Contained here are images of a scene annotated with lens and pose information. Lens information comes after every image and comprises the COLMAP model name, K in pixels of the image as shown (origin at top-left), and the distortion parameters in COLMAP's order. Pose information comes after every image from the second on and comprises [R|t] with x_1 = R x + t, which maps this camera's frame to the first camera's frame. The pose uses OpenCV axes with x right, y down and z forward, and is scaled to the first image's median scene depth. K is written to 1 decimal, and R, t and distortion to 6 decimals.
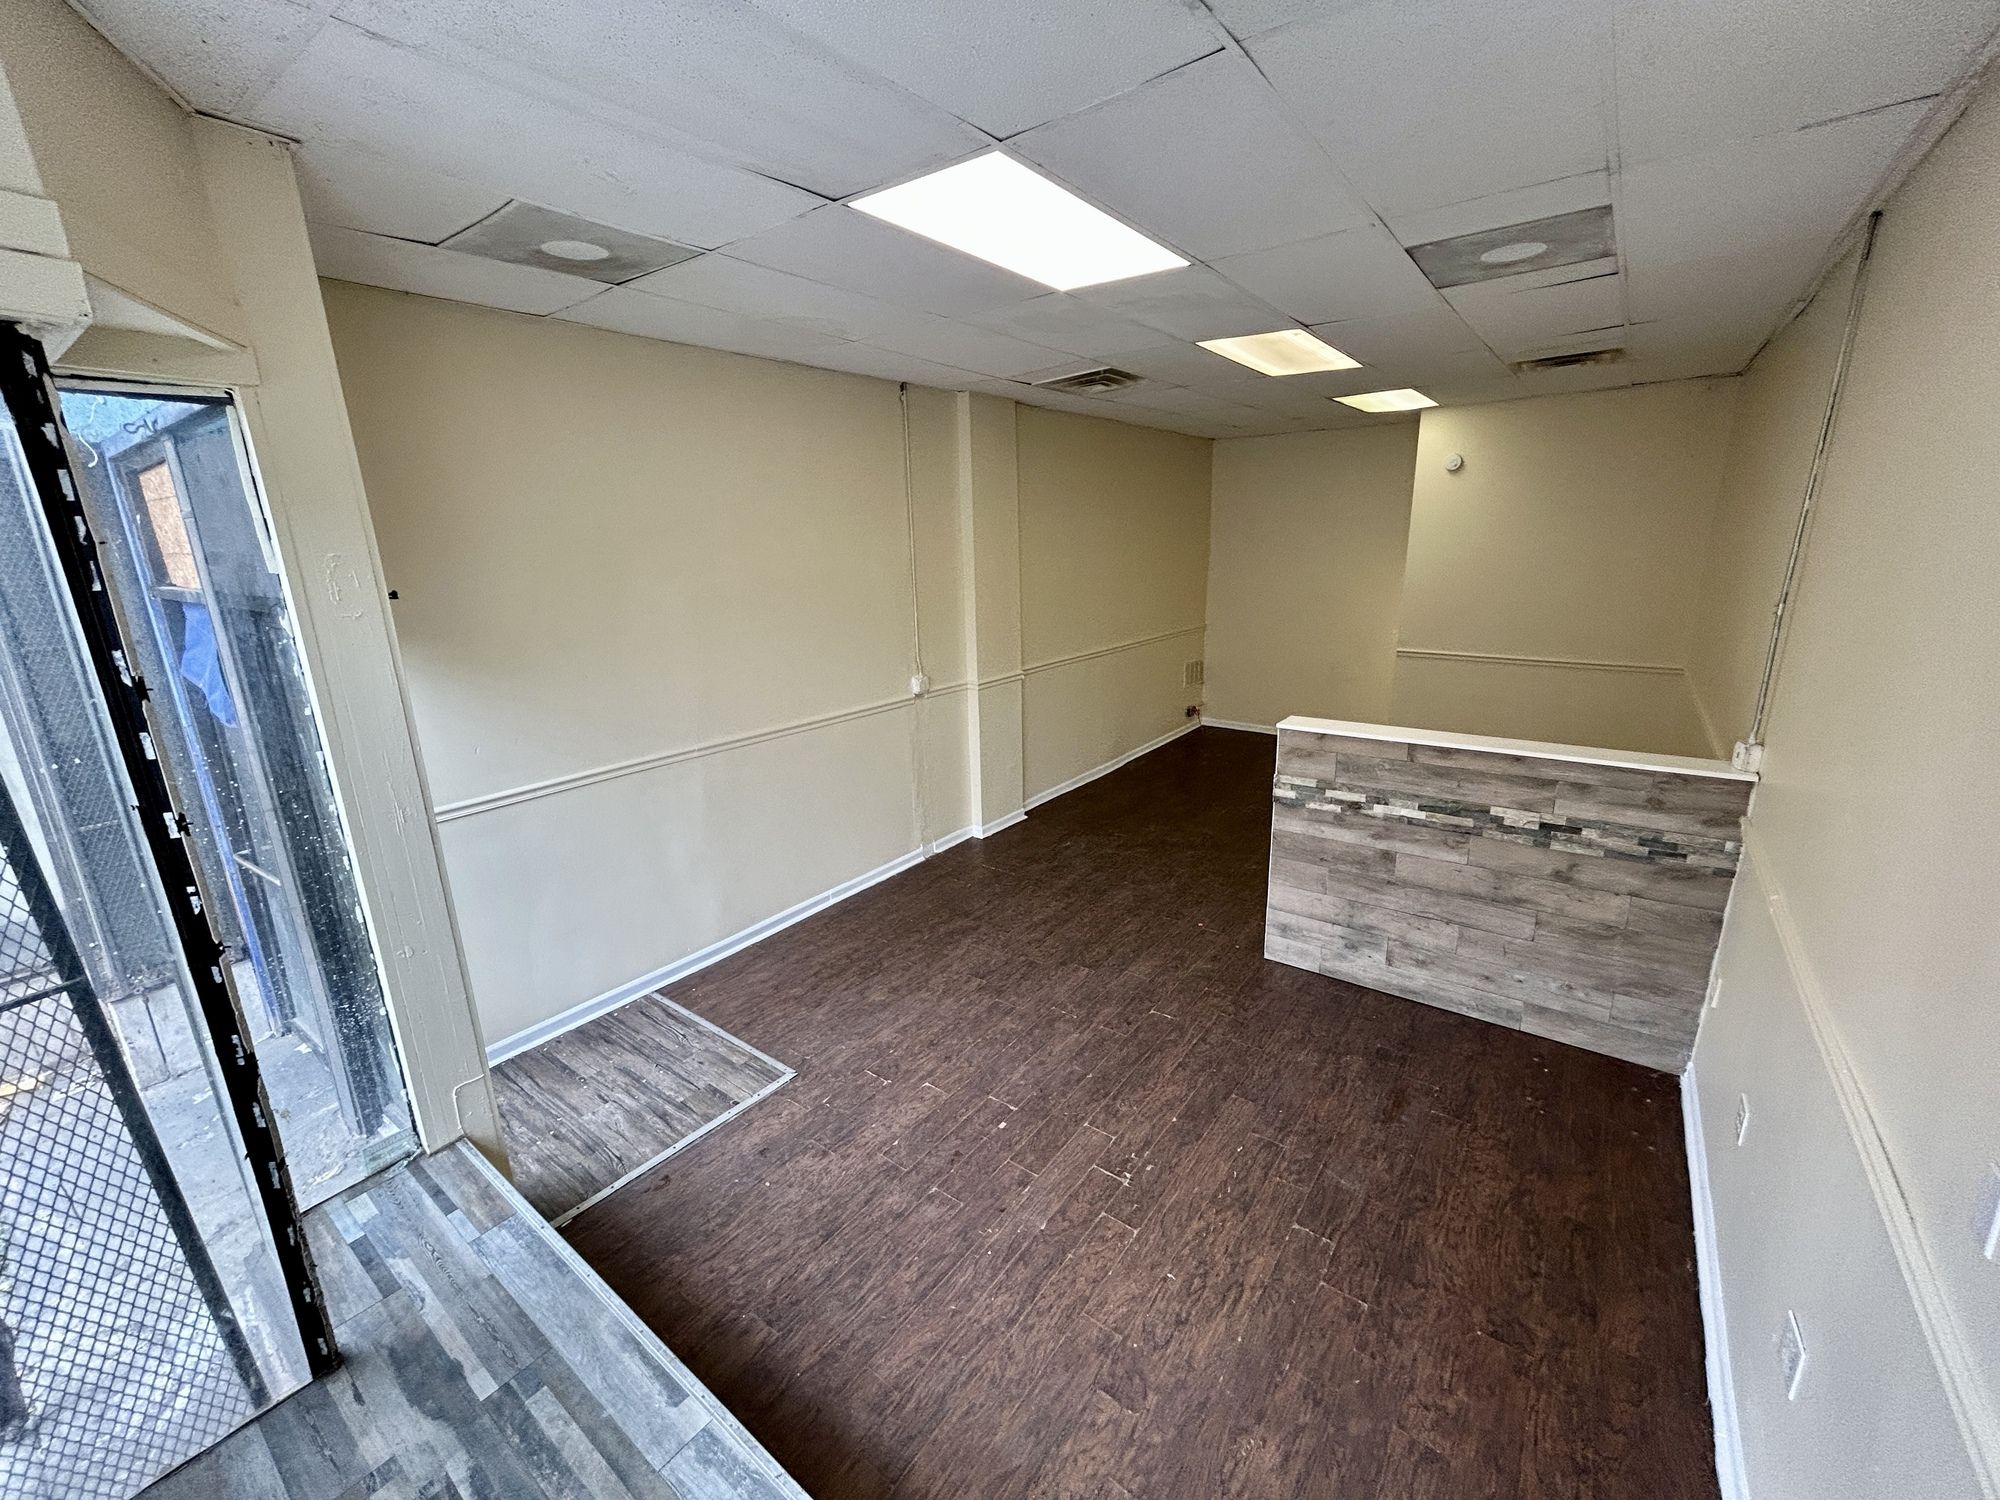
lens RADIAL K [[804.5, 0, 996.2], [0, 804.5, 749.9], [0, 0, 1]] dist [0.002207, -0.001170]
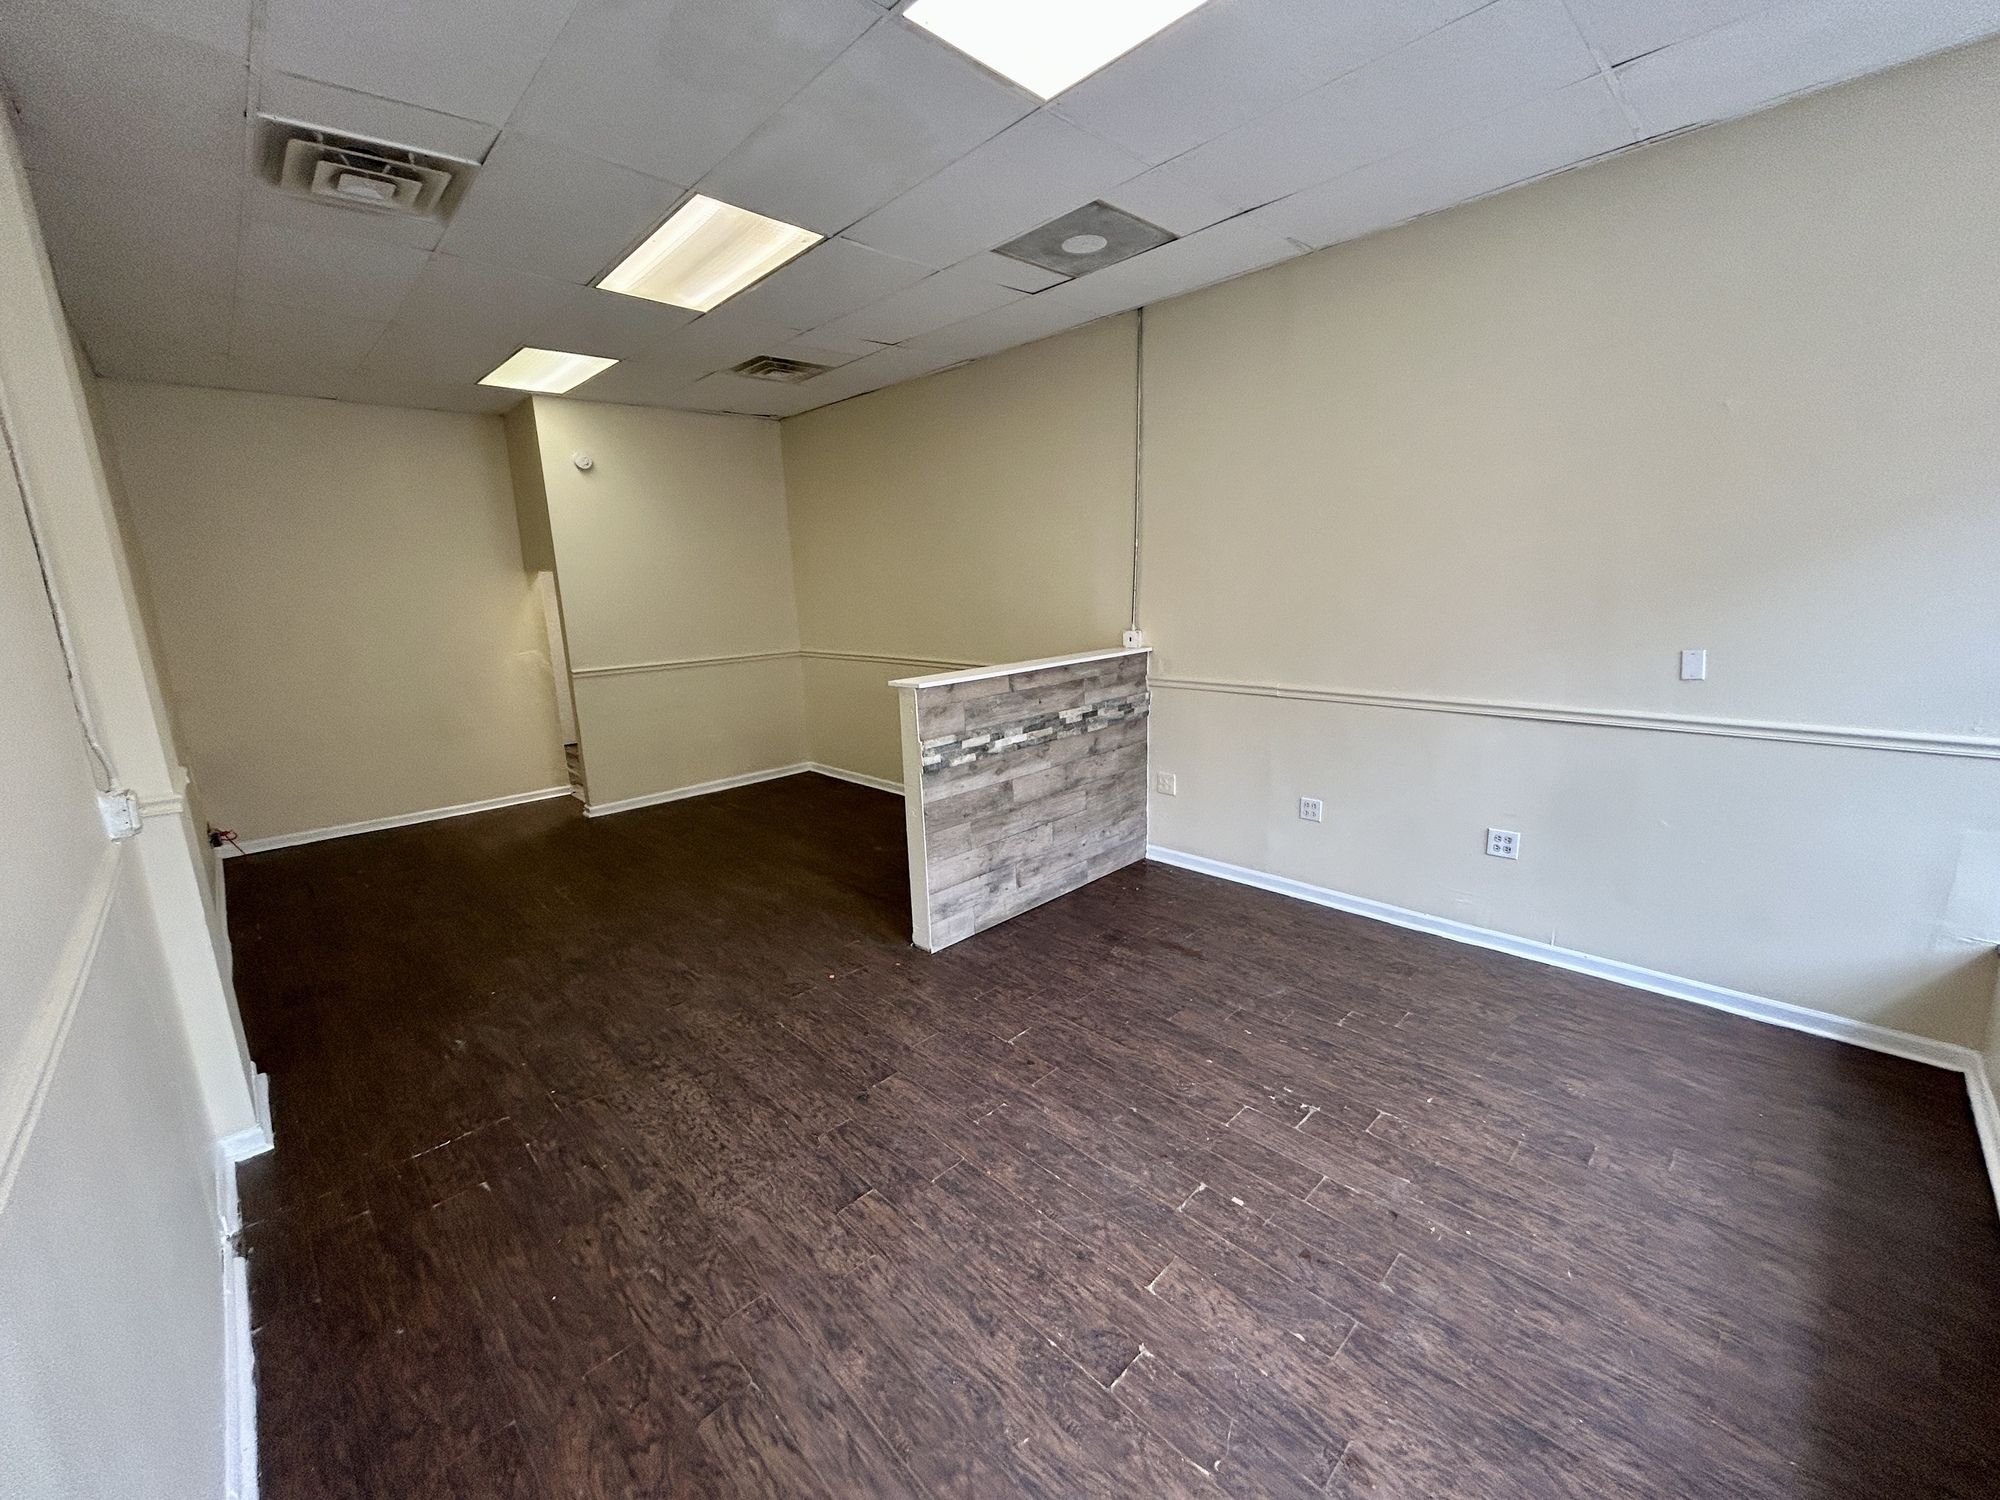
lens RADIAL K [[804.5, 0, 996.0], [0, 804.5, 743.9], [0, 0, 1]] dist [0.002207, -0.001170]
pose [[0.156936, -0.181174, 0.970849, -0.573250], [0.287929, 0.948718, 0.130501, -0.068293], [-0.944705, 0.259055, 0.201053, 0.841558]]
